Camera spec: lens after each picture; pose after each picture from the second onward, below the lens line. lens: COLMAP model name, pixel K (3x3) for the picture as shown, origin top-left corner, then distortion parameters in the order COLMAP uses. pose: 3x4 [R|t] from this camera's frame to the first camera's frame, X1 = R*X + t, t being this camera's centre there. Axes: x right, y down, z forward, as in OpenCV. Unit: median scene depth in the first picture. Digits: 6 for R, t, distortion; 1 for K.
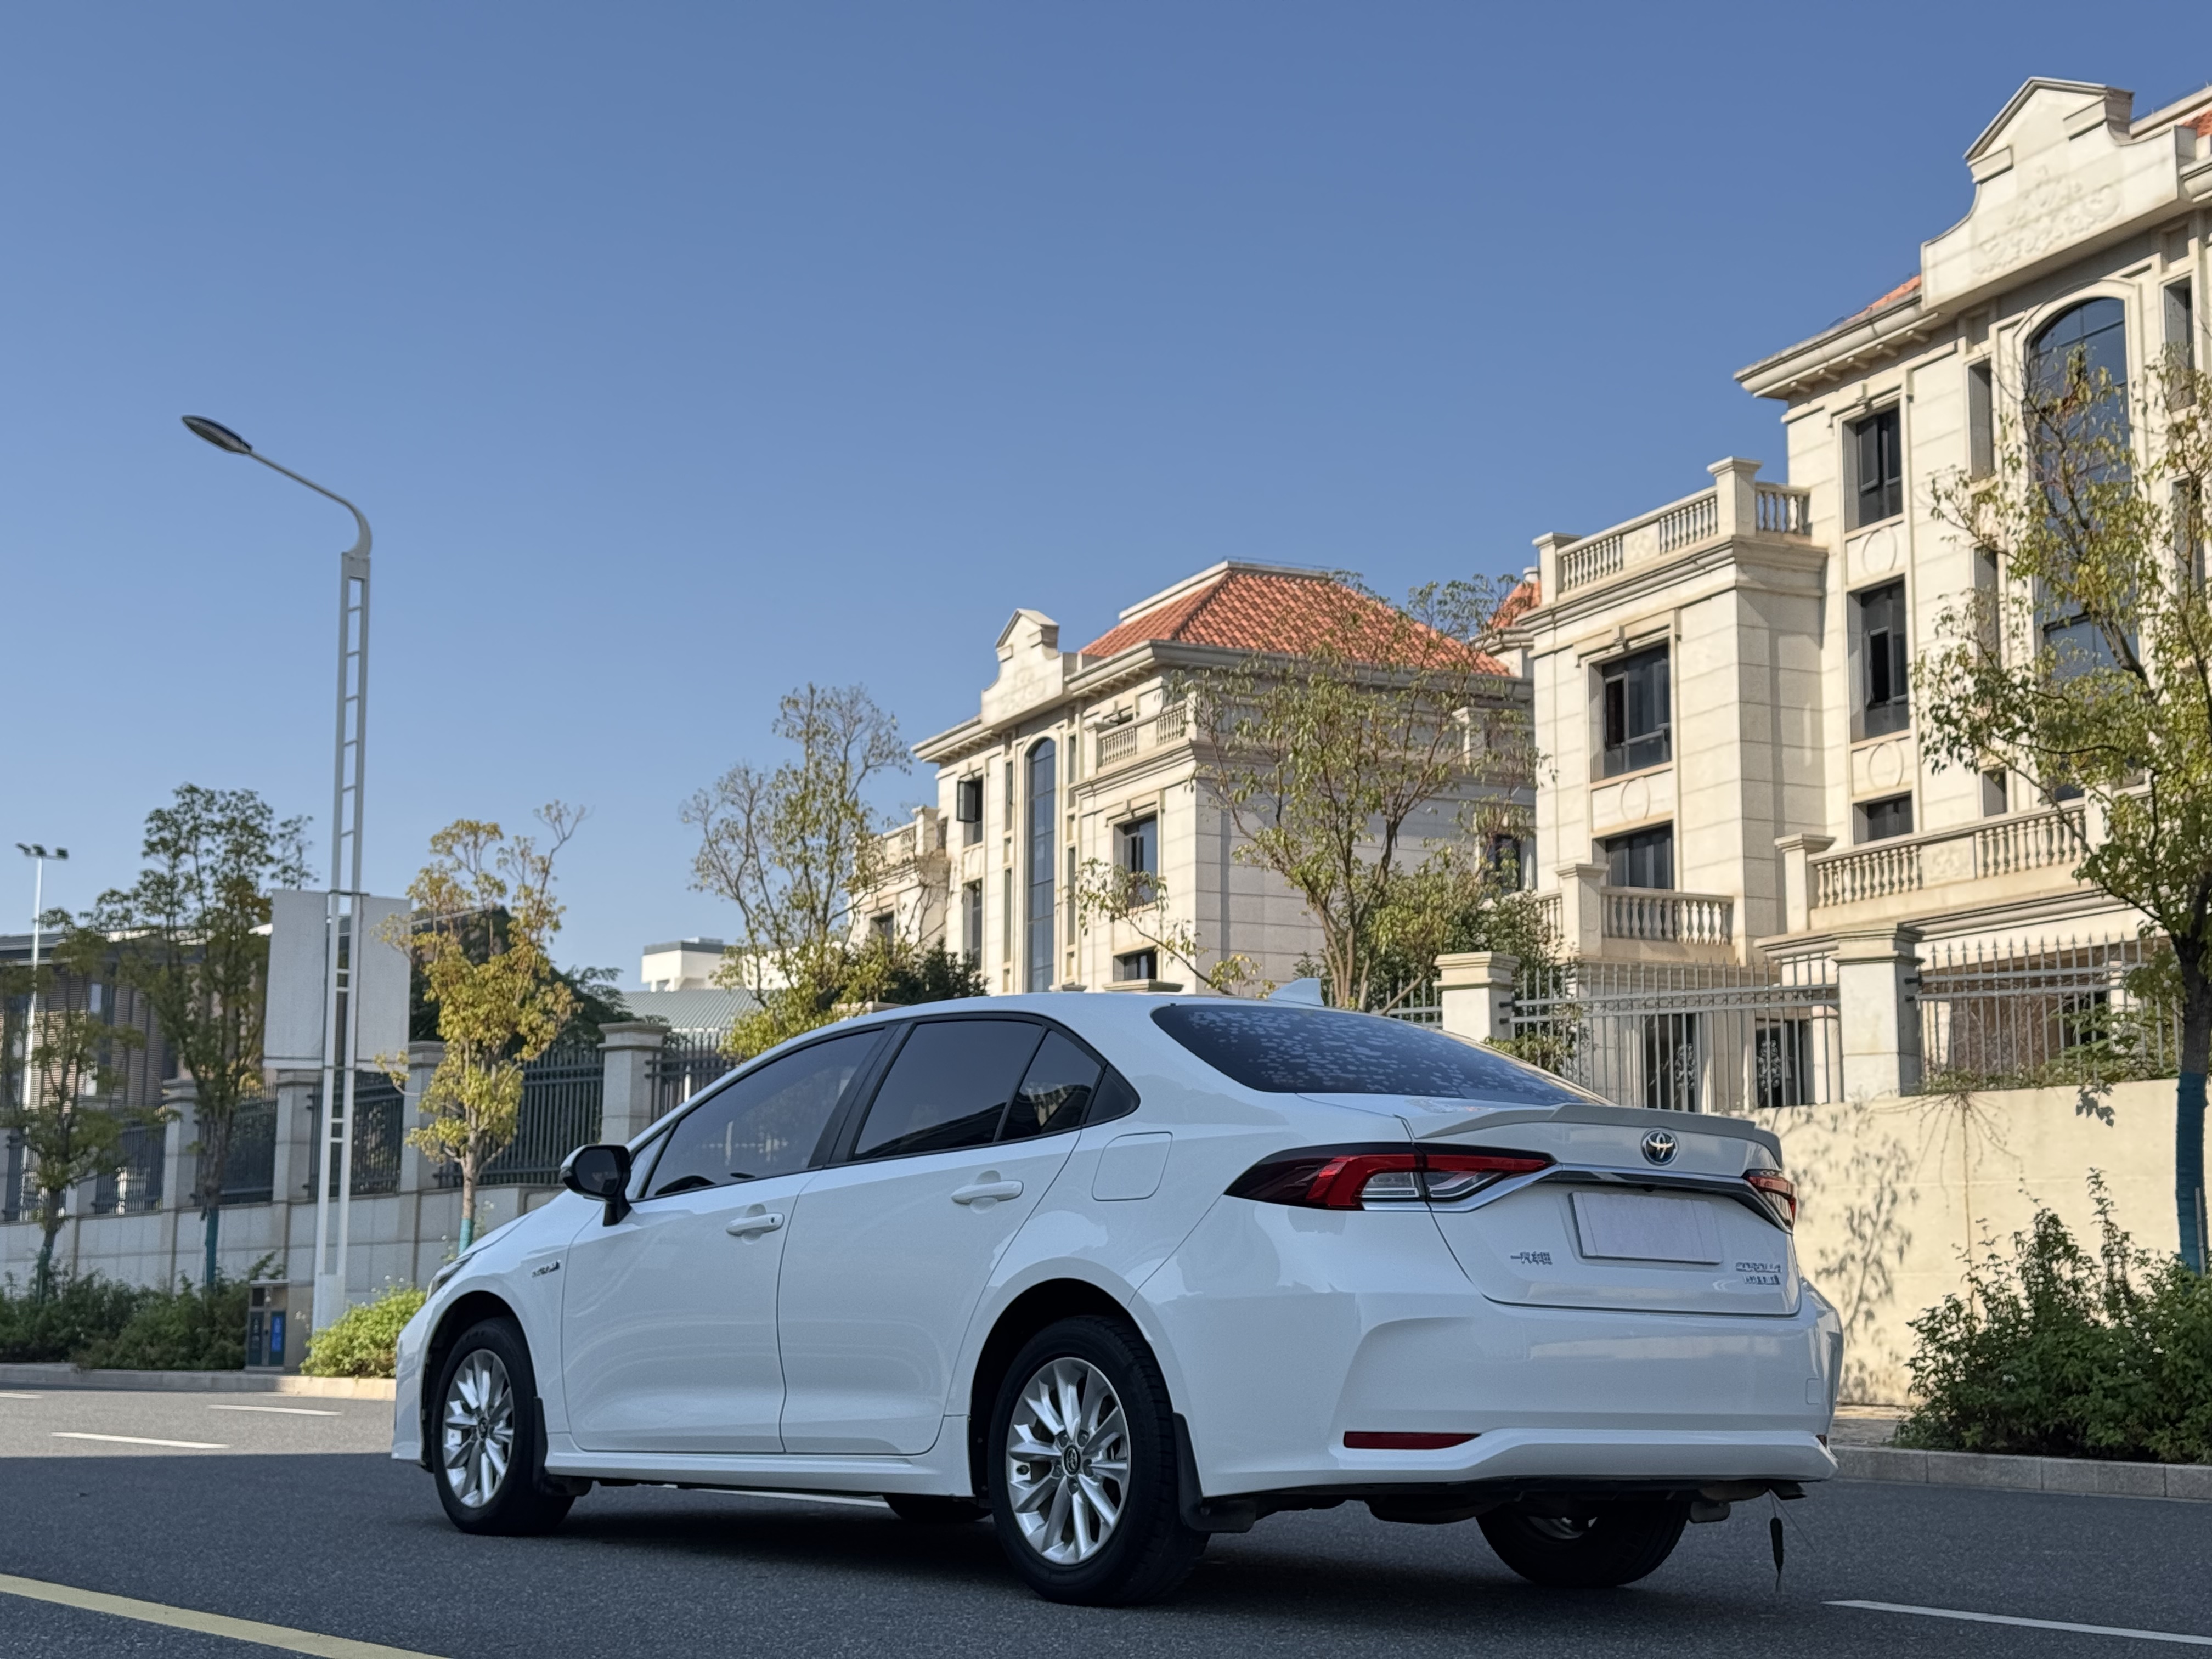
lens RADIAL K [[3146.0, 0, 1116.7], [0, 3146.0, 834.2], [0, 0, 1]] dist [0.137973, 0.000000]
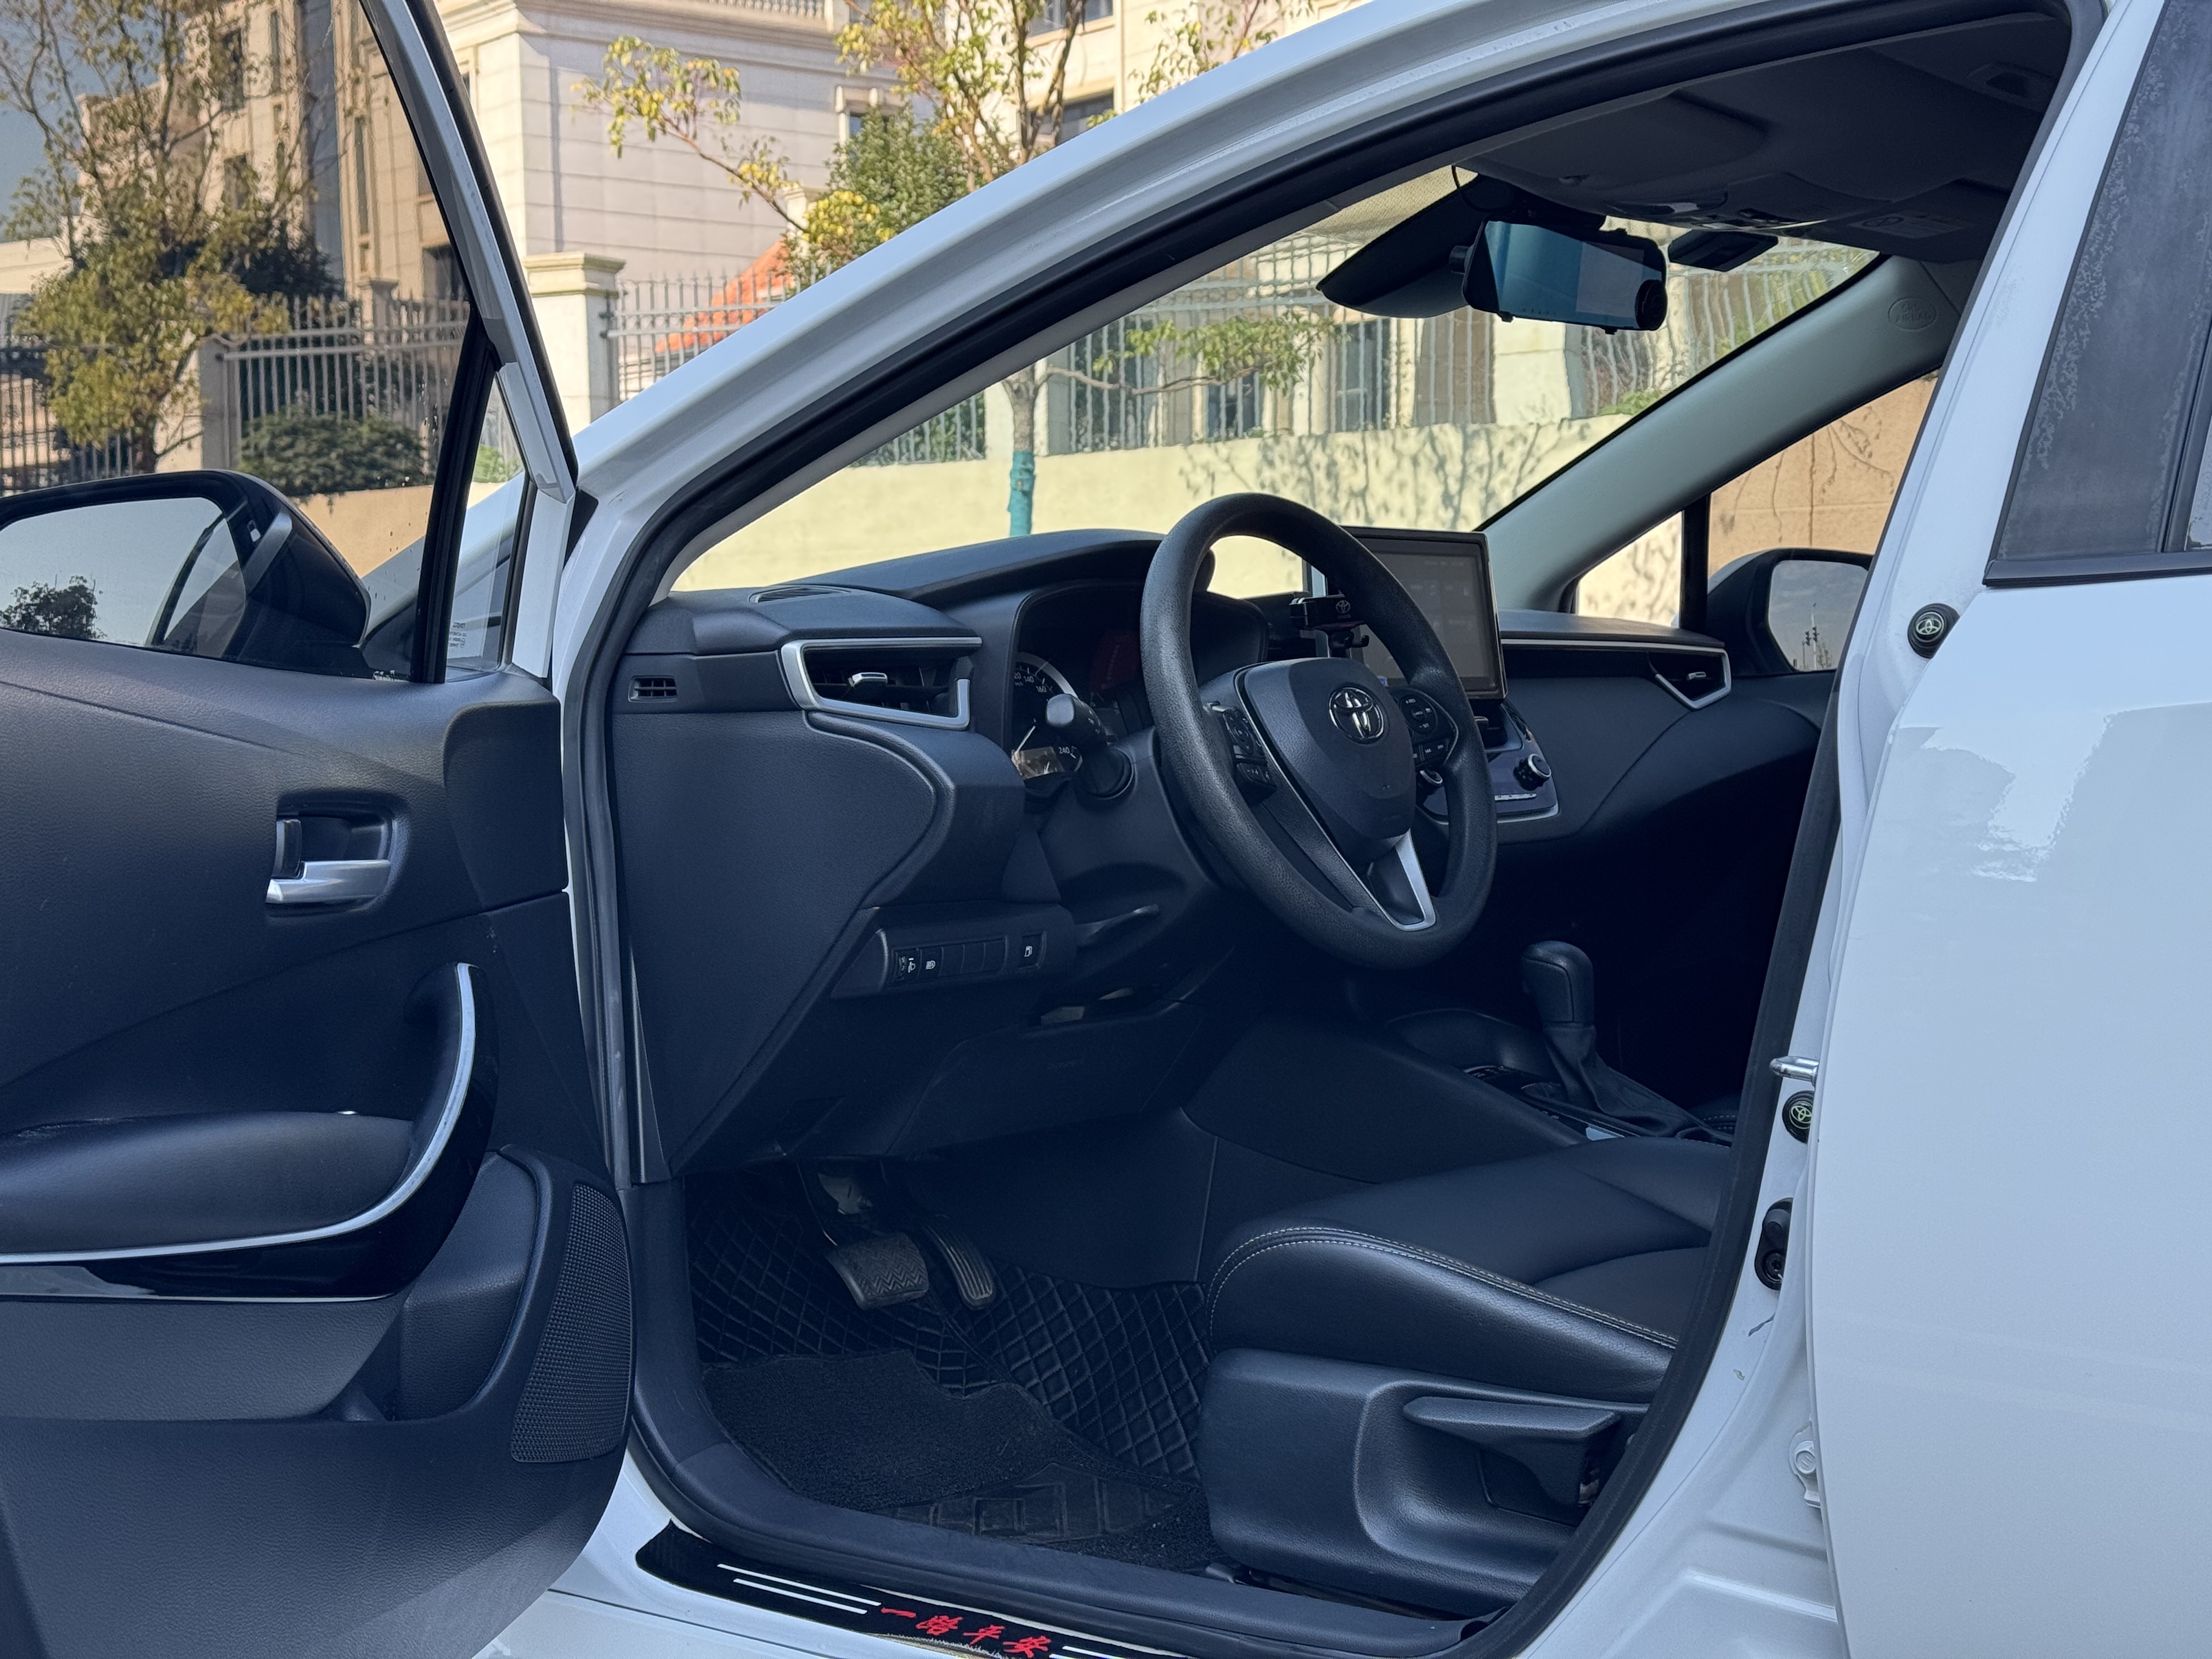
lens RADIAL K [[3146.0, 0, 1085.8], [0, 3146.0, 838.6], [0, 0, 1]] dist [0.137973, 0.000000]
pose [[0.974362, -0.030596, 0.222895, -0.055592], [-0.017629, 0.977281, 0.211212, 0.023683], [-0.224293, -0.209727, 0.951687, 0.233187]]
